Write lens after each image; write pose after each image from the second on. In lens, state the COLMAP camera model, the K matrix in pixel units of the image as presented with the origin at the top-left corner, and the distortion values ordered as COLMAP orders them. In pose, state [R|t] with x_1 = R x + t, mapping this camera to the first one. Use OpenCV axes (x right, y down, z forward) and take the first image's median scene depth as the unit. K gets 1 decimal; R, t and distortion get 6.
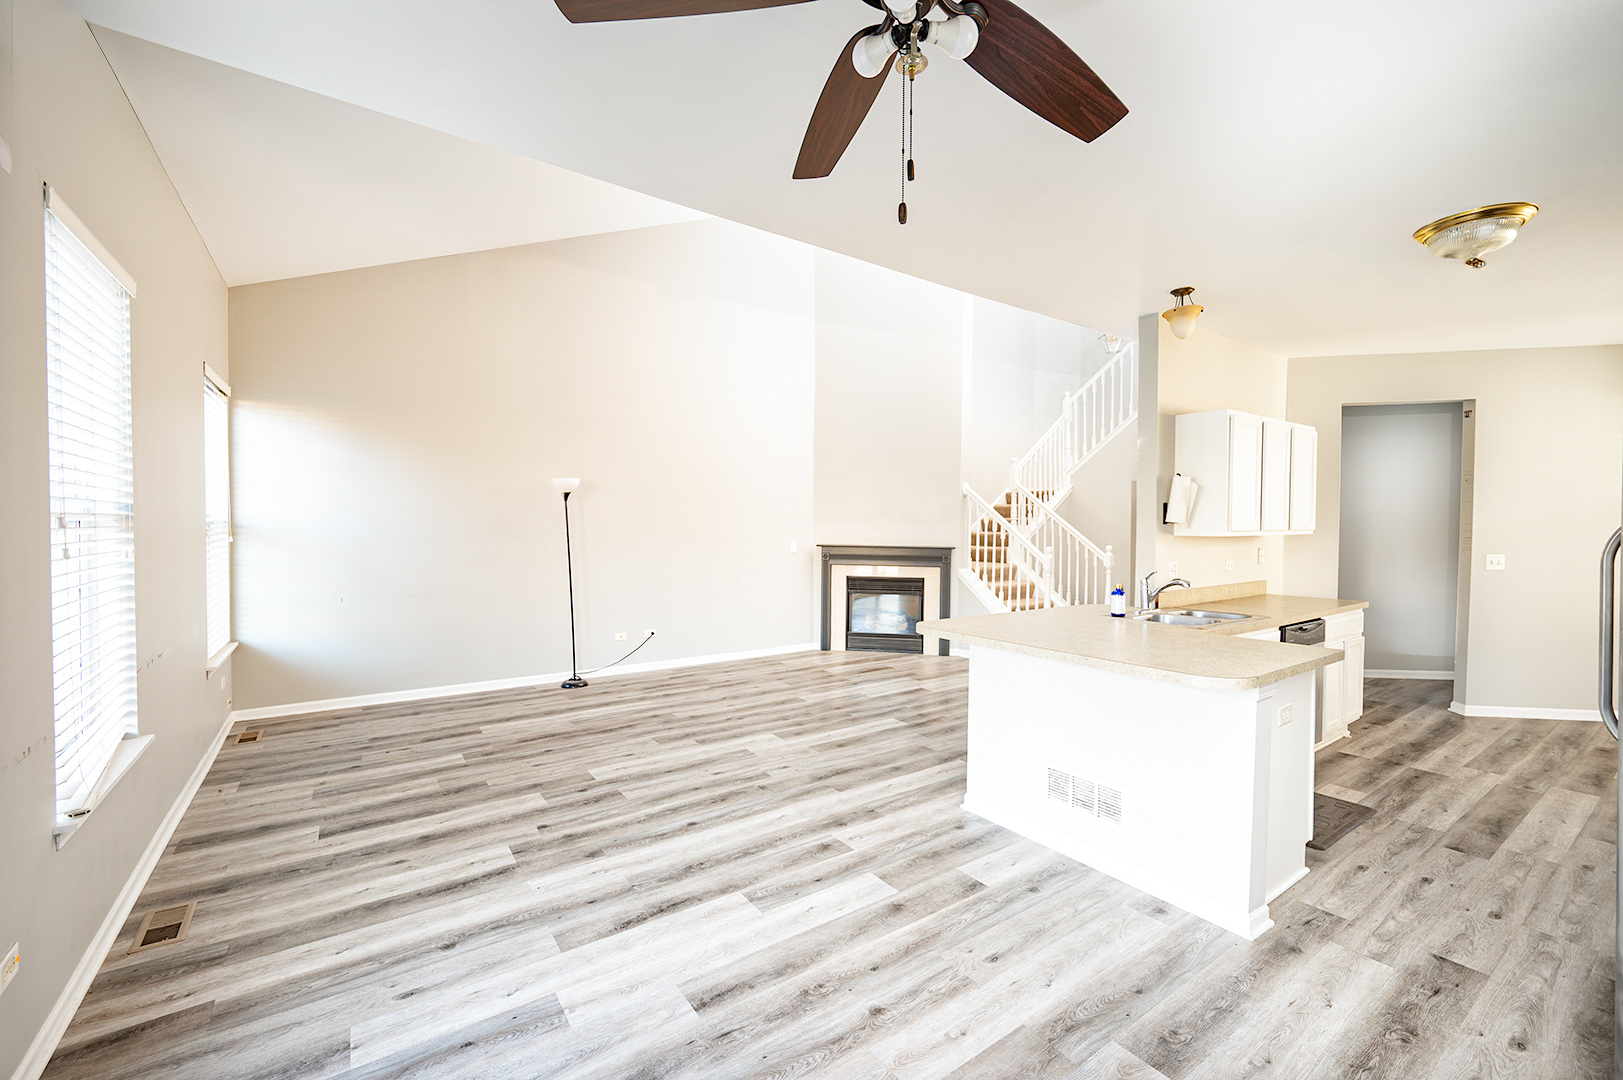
lens RADIAL K [[705.5, 0, 744.7], [0, 705.5, 538.4], [0, 0, 1]] dist [-0.002809, -0.000370]
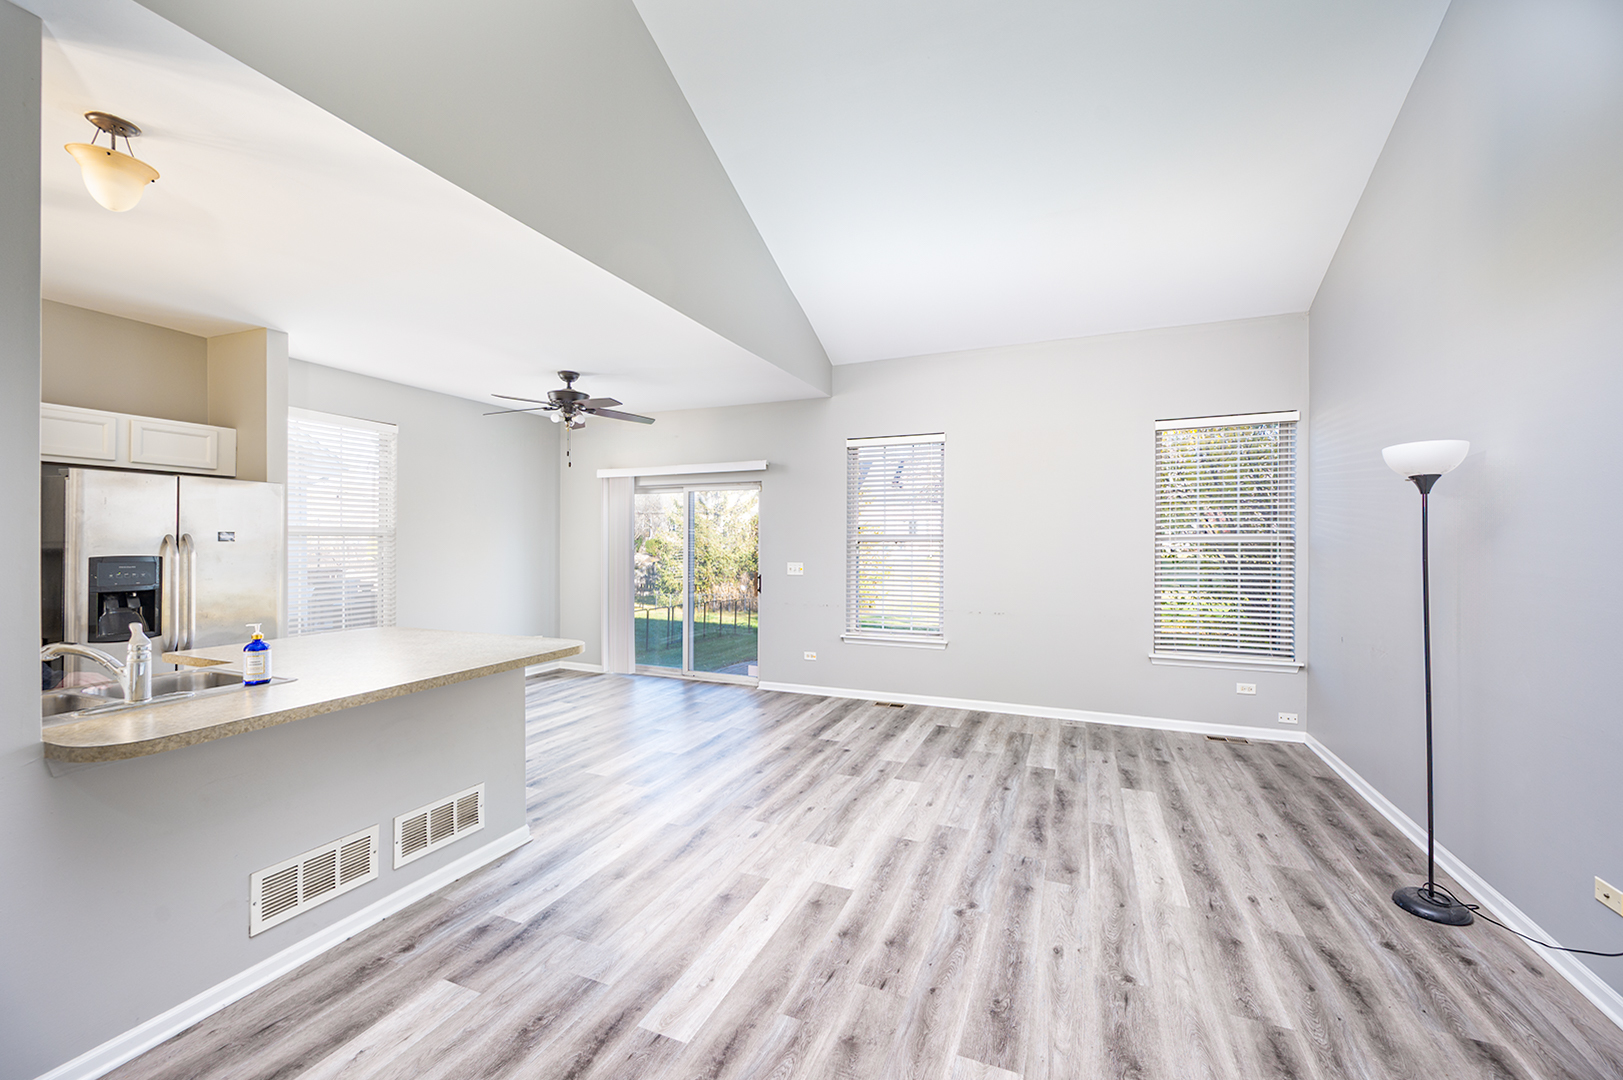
lens RADIAL K [[589.1, 0, 836.0], [0, 589.1, 543.7], [0, 0, 1]] dist [0.000462, 0.000083]
pose [[-0.760118, -0.006381, -0.649754, 0.455165], [-0.020298, 0.999697, 0.013927, -0.031174], [0.649468, 0.023775, -0.760017, 1.644519]]
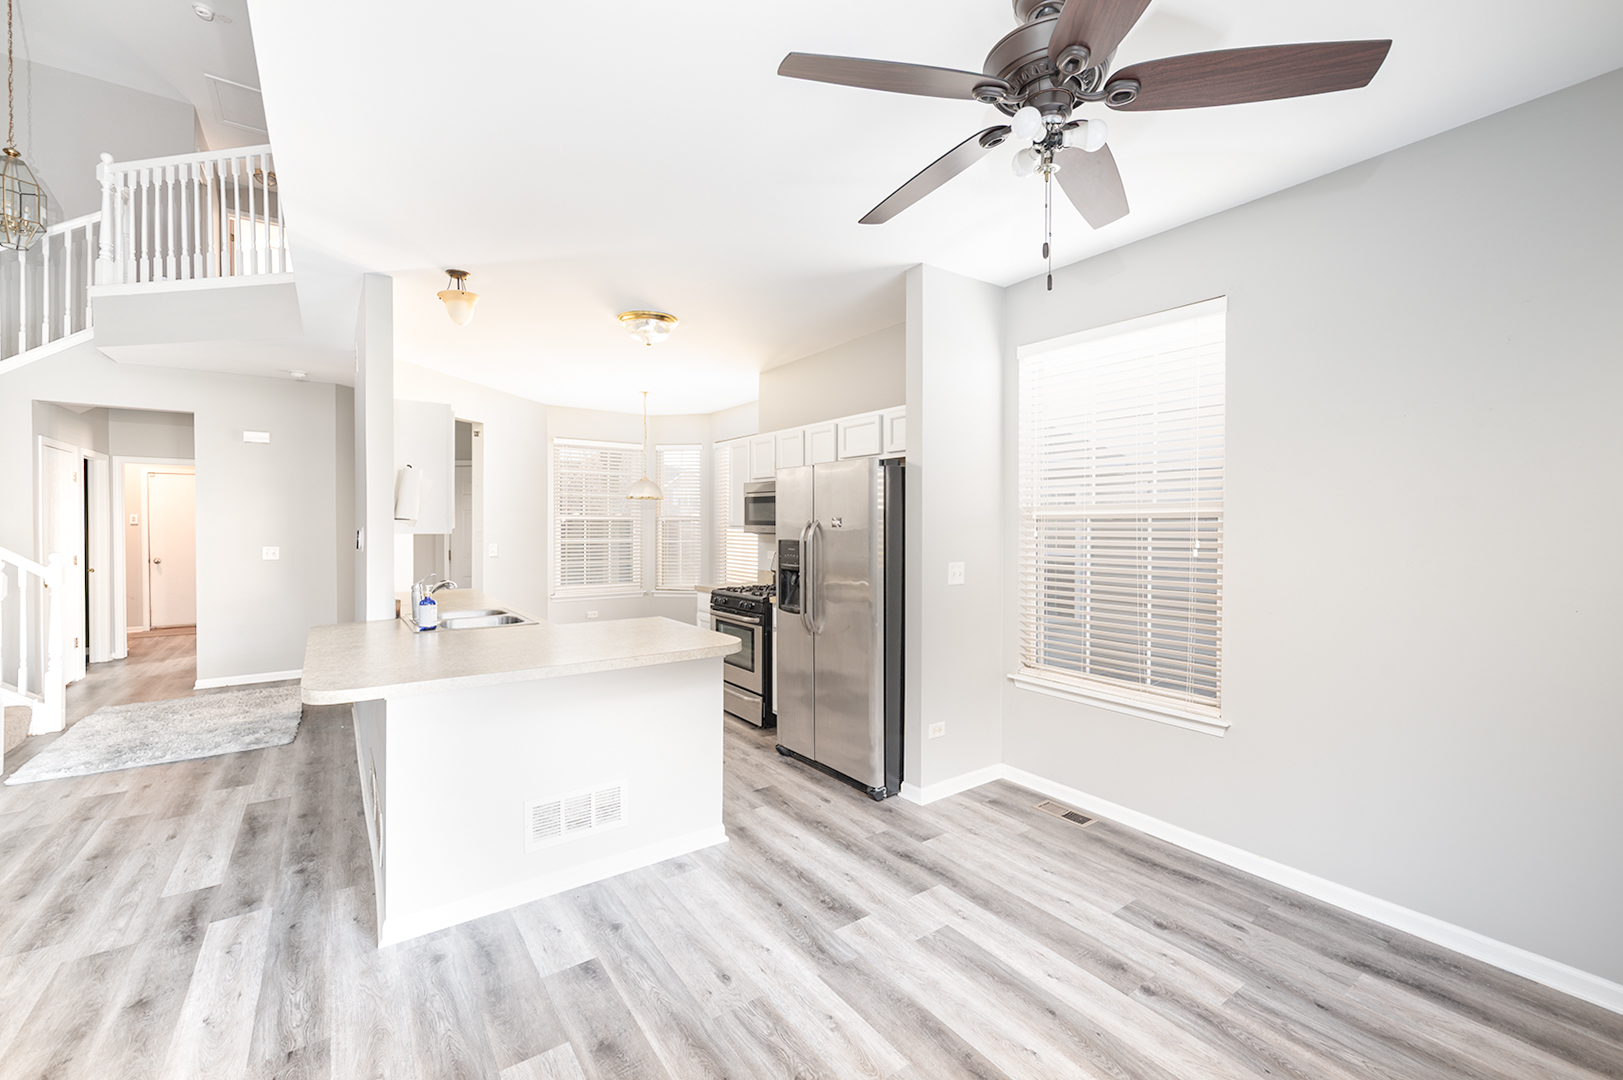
lens RADIAL K [[705.7, 0, 859.3], [0, 705.7, 539.3], [0, 0, 1]] dist [0.000675, 0.000405]
pose [[-0.156328, -0.025939, 0.987365, -0.364806], [0.014057, 0.999495, 0.028483, -0.015339], [-0.987605, 0.018332, -0.155884, 0.572638]]
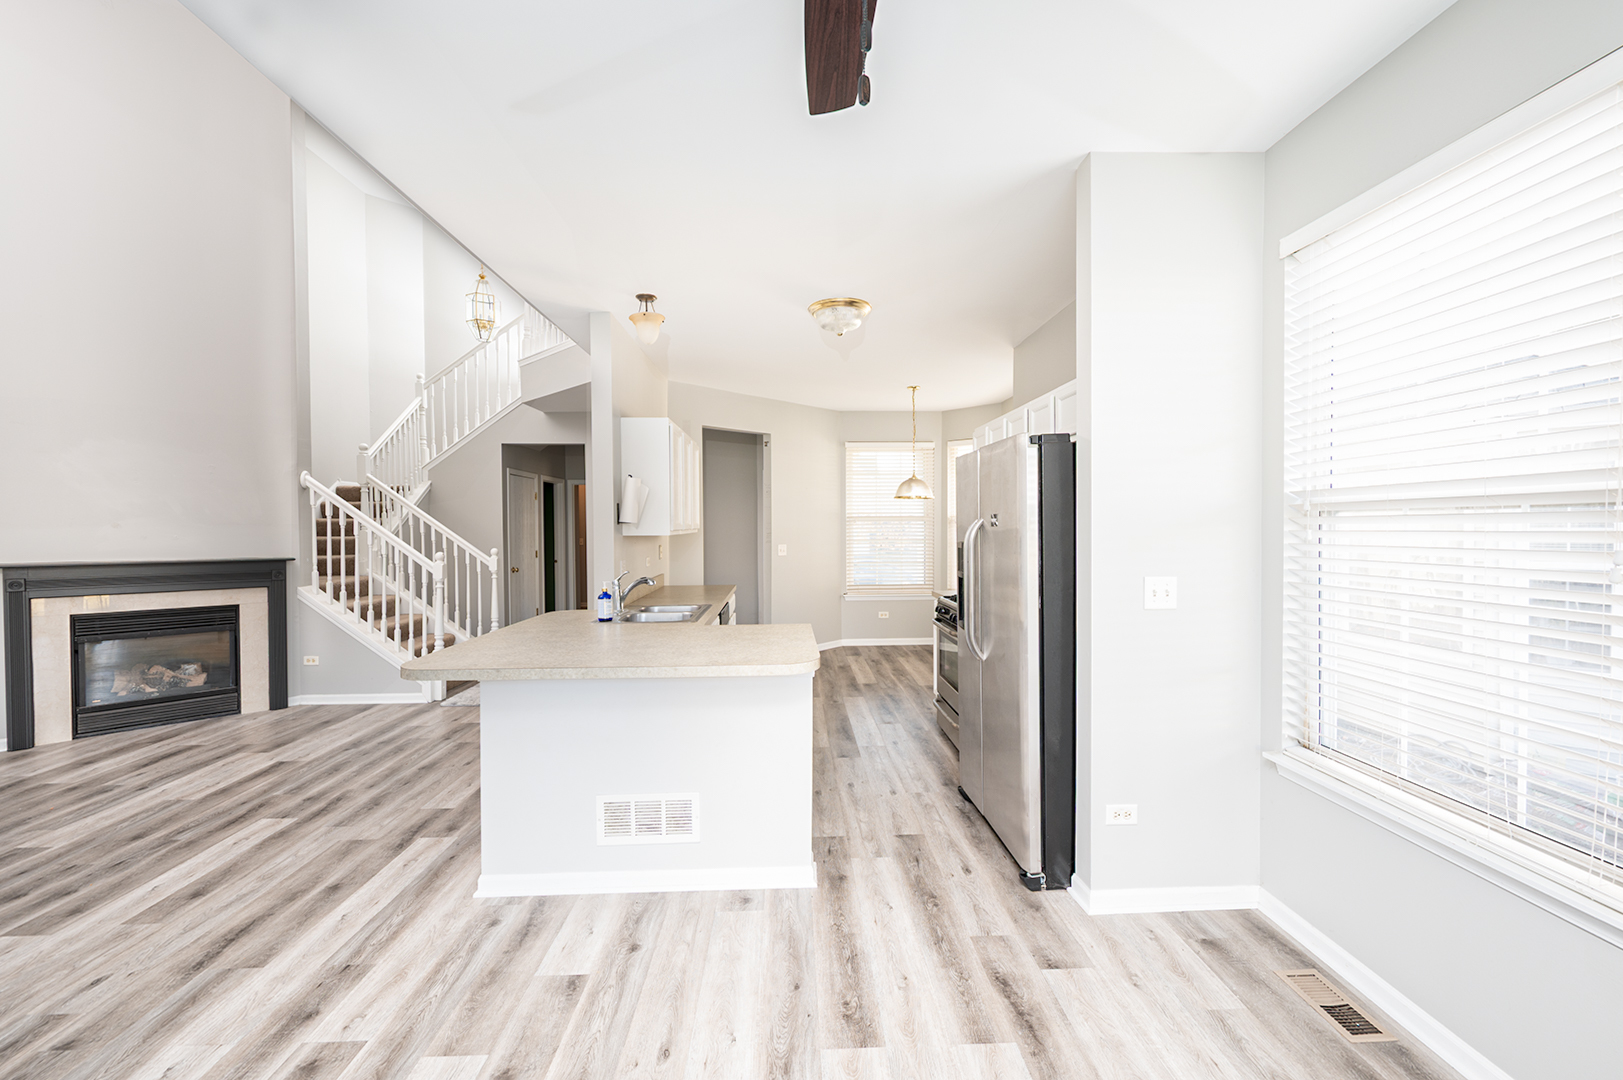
lens RADIAL K [[705.7, 0, 859.3], [0, 705.7, 539.3], [0, 0, 1]] dist [0.000675, 0.000405]
pose [[0.457801, -0.025477, 0.888690, -0.152168], [0.026411, 0.999538, 0.015050, -0.005516], [-0.888662, 0.016581, 0.458262, 0.241208]]
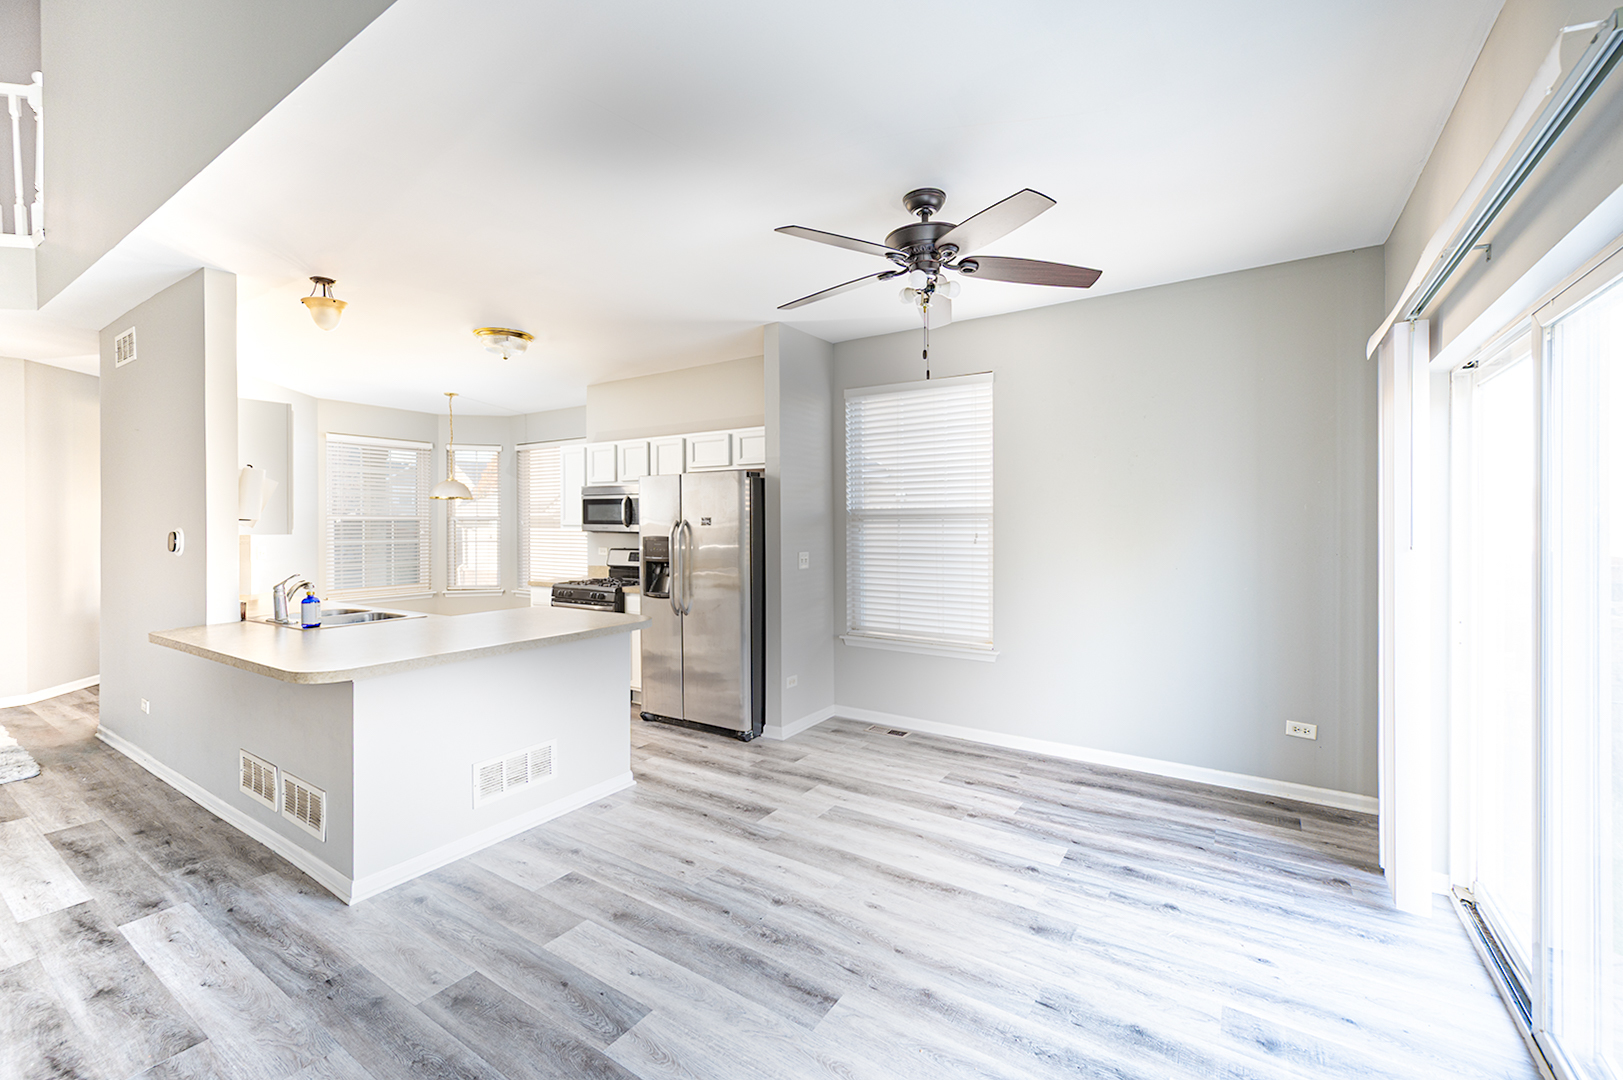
lens RADIAL K [[653.2, 0, 851.2], [0, 653.2, 528.1], [0, 0, 1]] dist [0.001254, 0.000312]
pose [[-0.483691, -0.010313, 0.875178, -0.484049], [0.015829, 0.999664, 0.020529, -0.018546], [-0.875095, 0.023783, -0.483366, 0.763379]]
